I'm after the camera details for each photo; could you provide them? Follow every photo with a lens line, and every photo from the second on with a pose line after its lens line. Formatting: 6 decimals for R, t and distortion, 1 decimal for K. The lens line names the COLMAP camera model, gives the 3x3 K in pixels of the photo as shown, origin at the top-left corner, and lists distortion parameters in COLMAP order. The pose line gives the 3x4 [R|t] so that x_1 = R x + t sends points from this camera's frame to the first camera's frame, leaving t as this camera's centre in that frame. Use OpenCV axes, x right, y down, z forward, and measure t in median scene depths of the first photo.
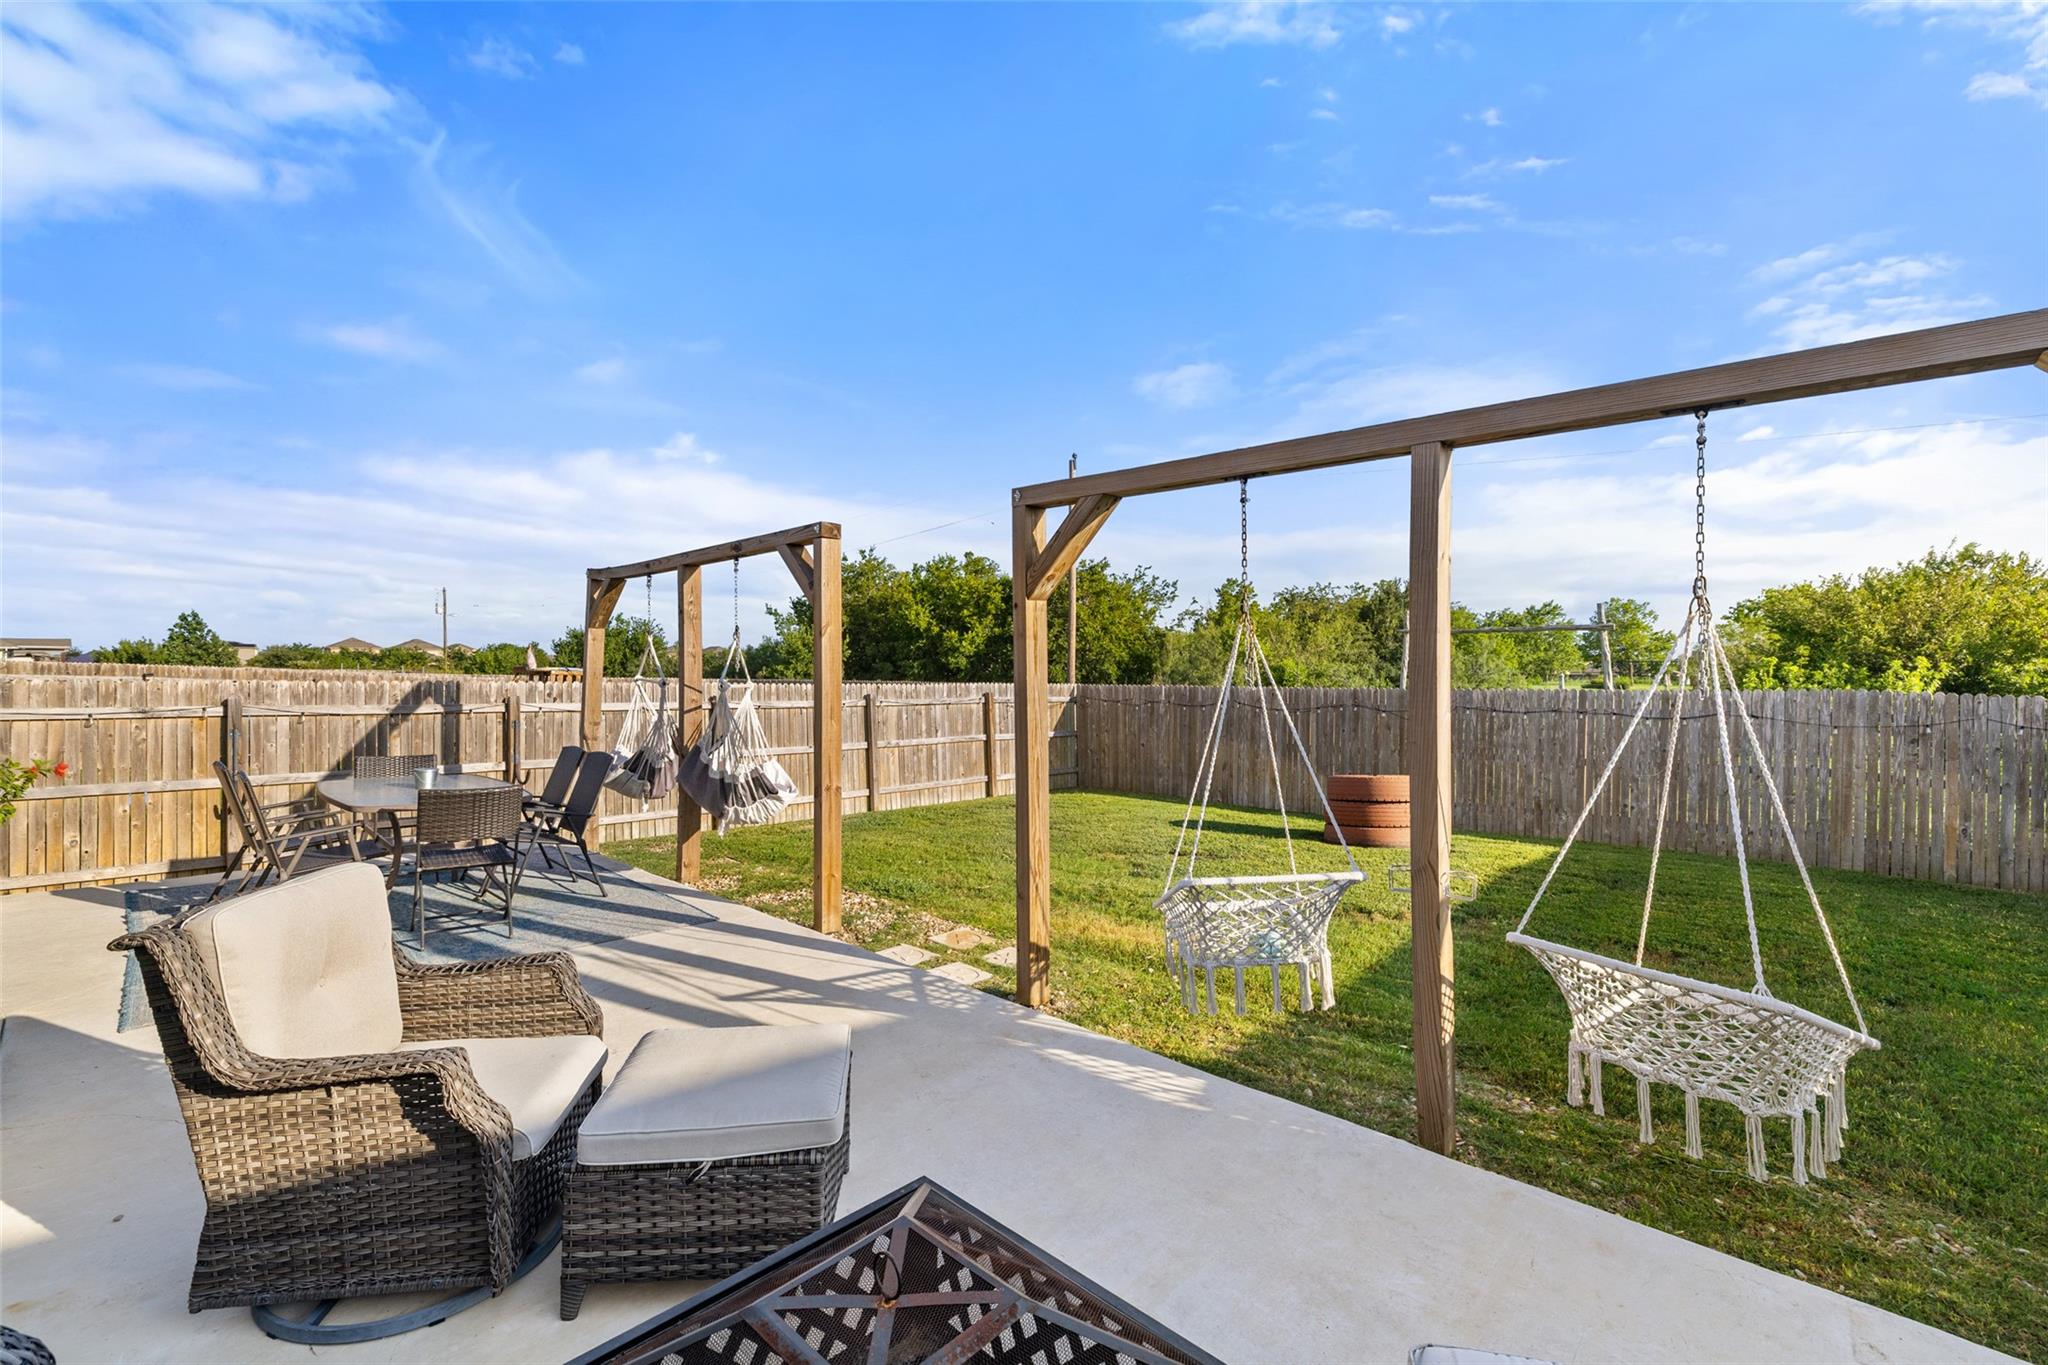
lens RADIAL K [[885.1, 0, 1031.6], [0, 885.1, 724.5], [0, 0, 1]] dist [0.002004, -0.000107]
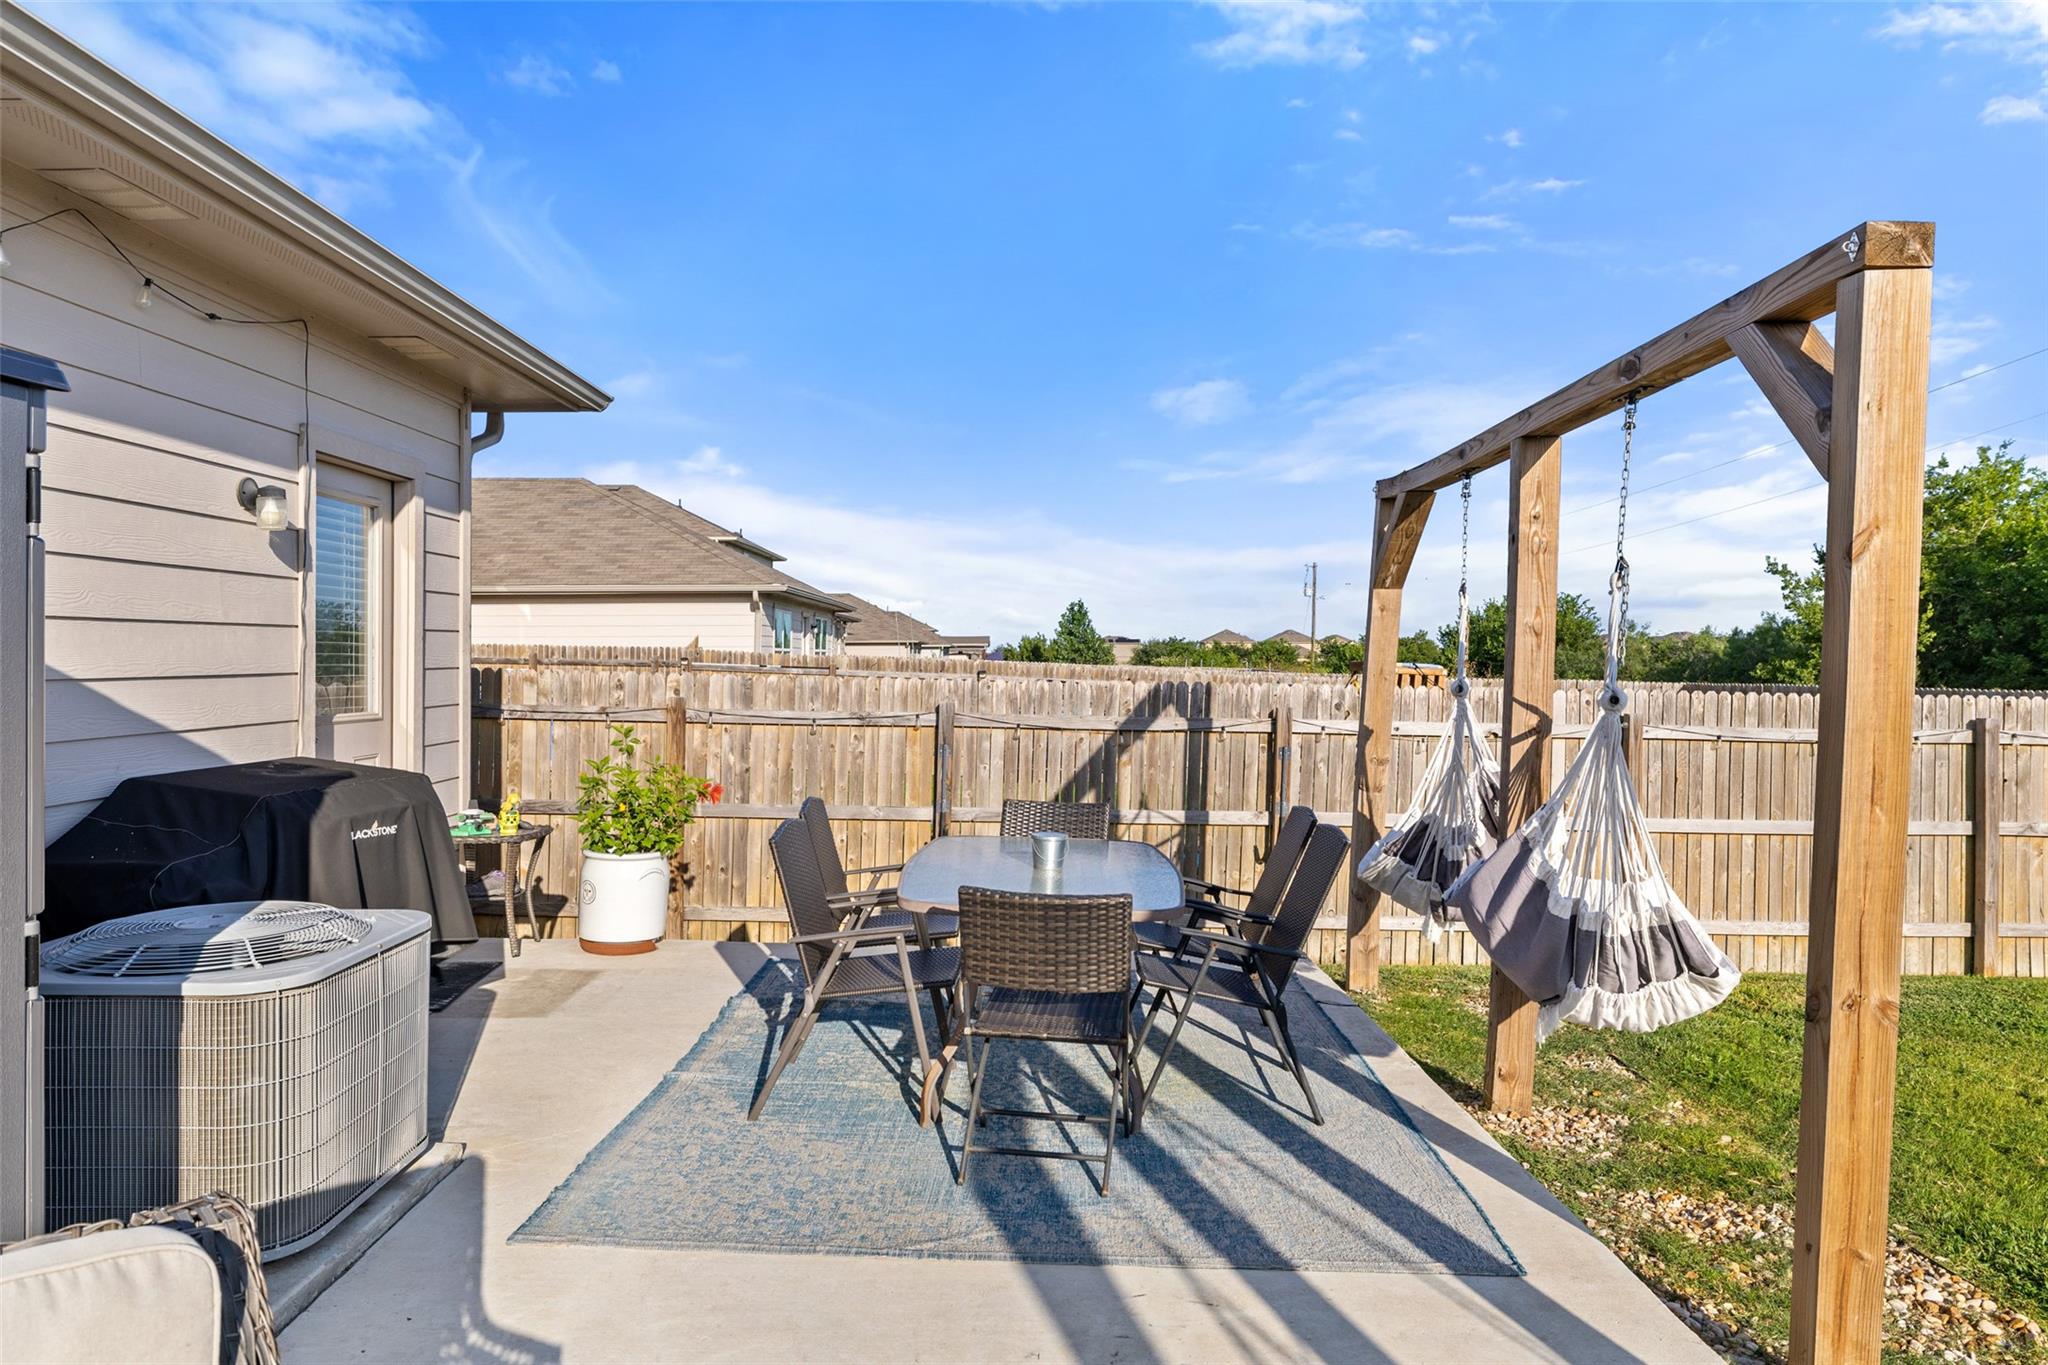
lens RADIAL K [[1301.1, 0, 1019.2], [0, 1301.1, 730.0], [0, 0, 1]] dist [0.002180, 0.001831]
pose [[0.688040, 0.035763, -0.724791, -0.040291], [-0.046084, 0.998922, 0.005542, -0.009964], [0.724208, 0.029588, 0.688947, 0.186839]]
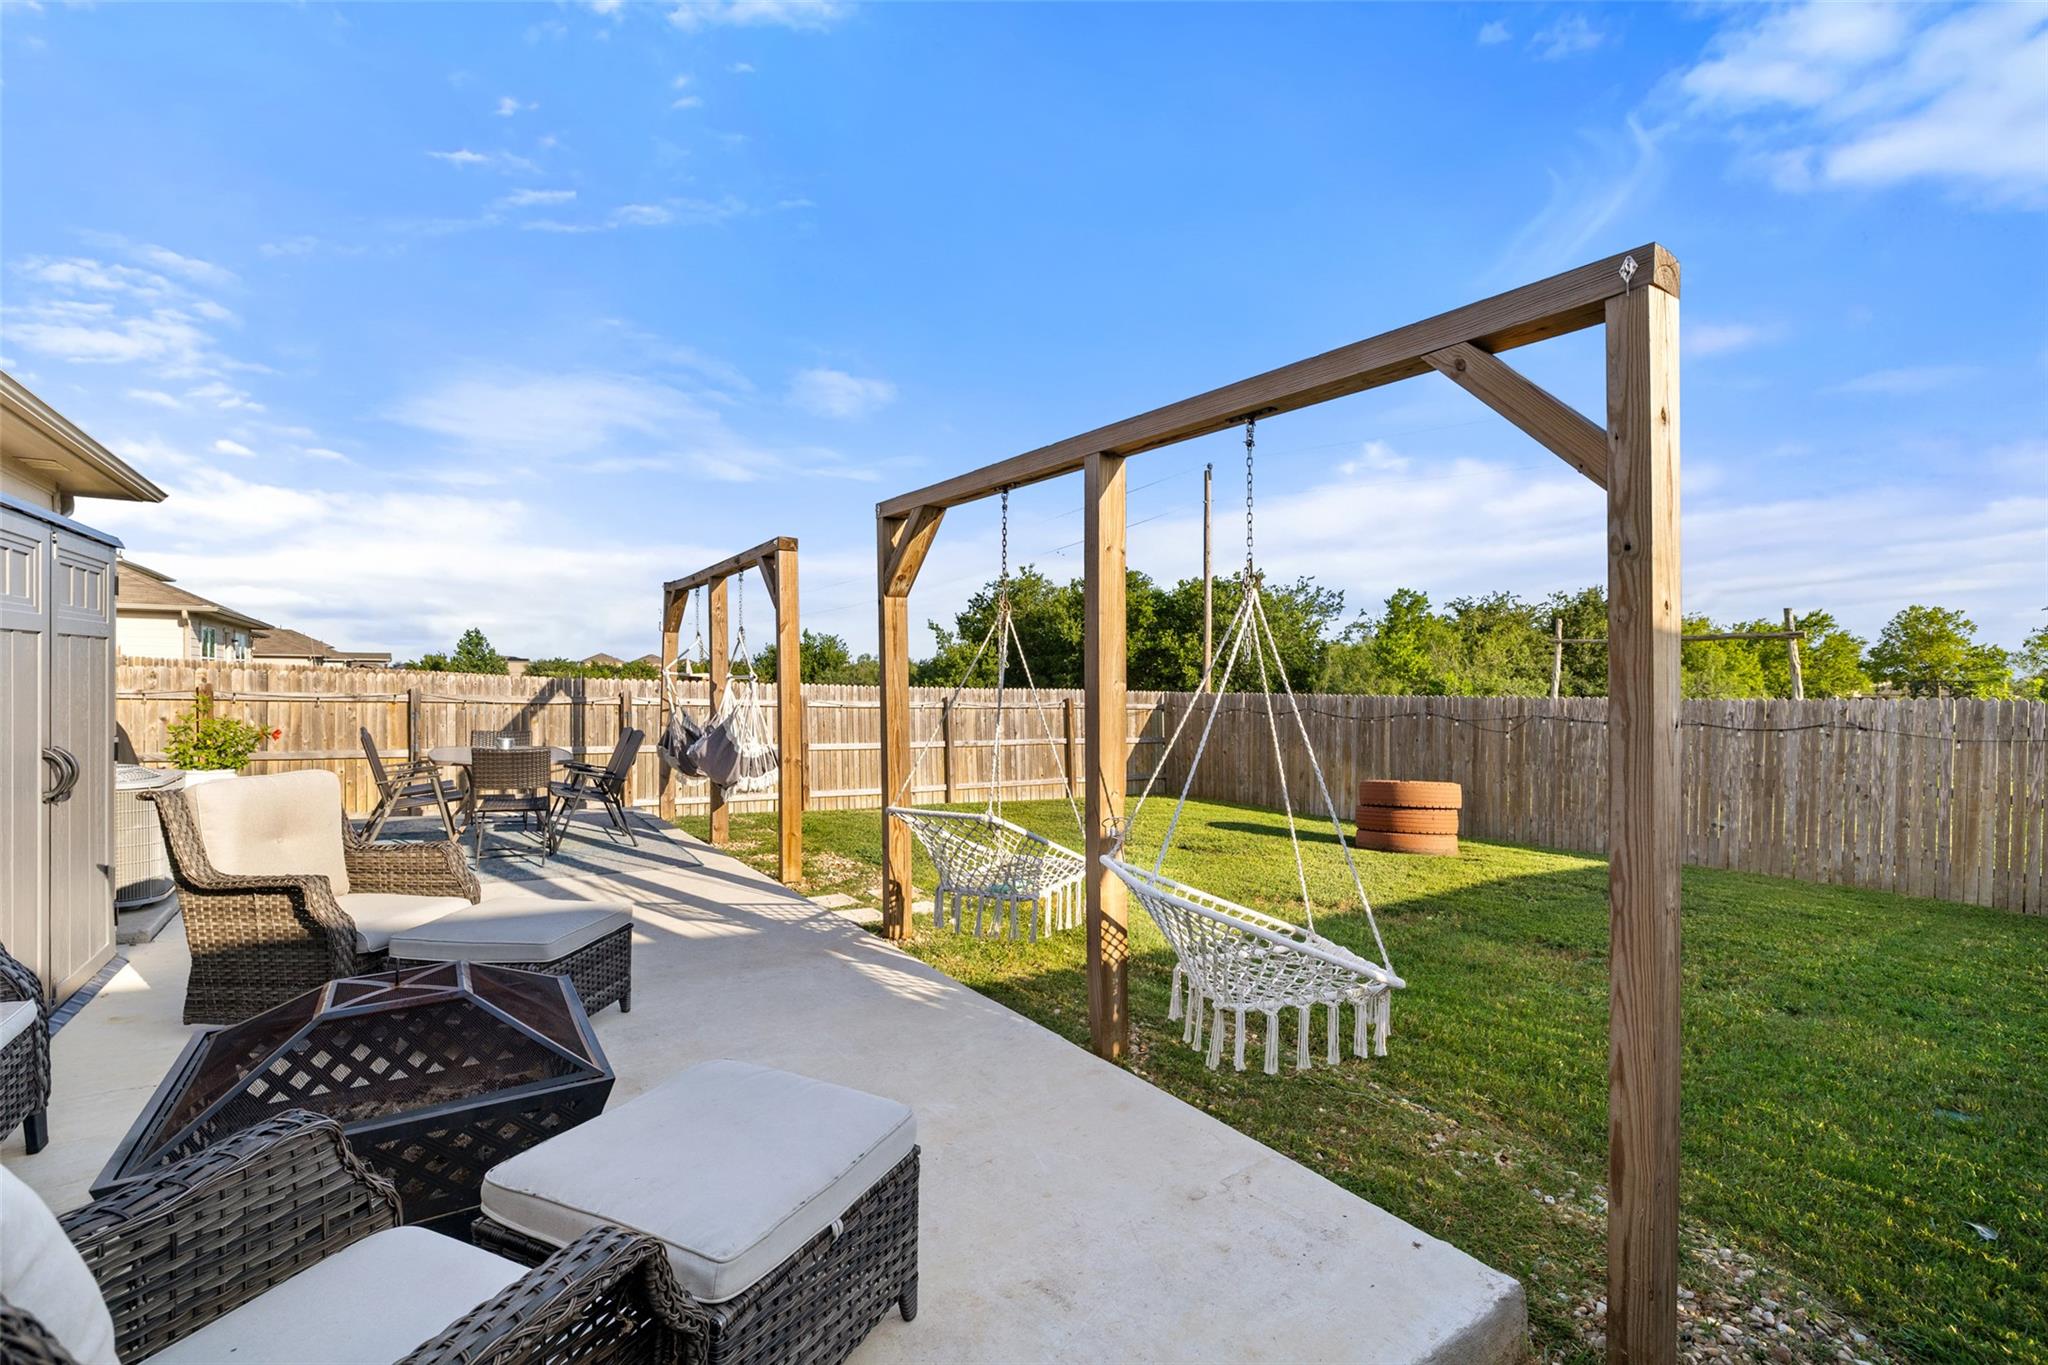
lens RADIAL K [[883.6, 0, 1021.3], [0, 883.6, 756.5], [0, 0, 1]] dist [0.002733, 0.000166]
pose [[0.977146, 0.025208, -0.211069, 0.150046], [-0.021381, 0.999563, 0.020395, 0.016053], [0.211491, -0.015417, 0.977258, -0.045338]]
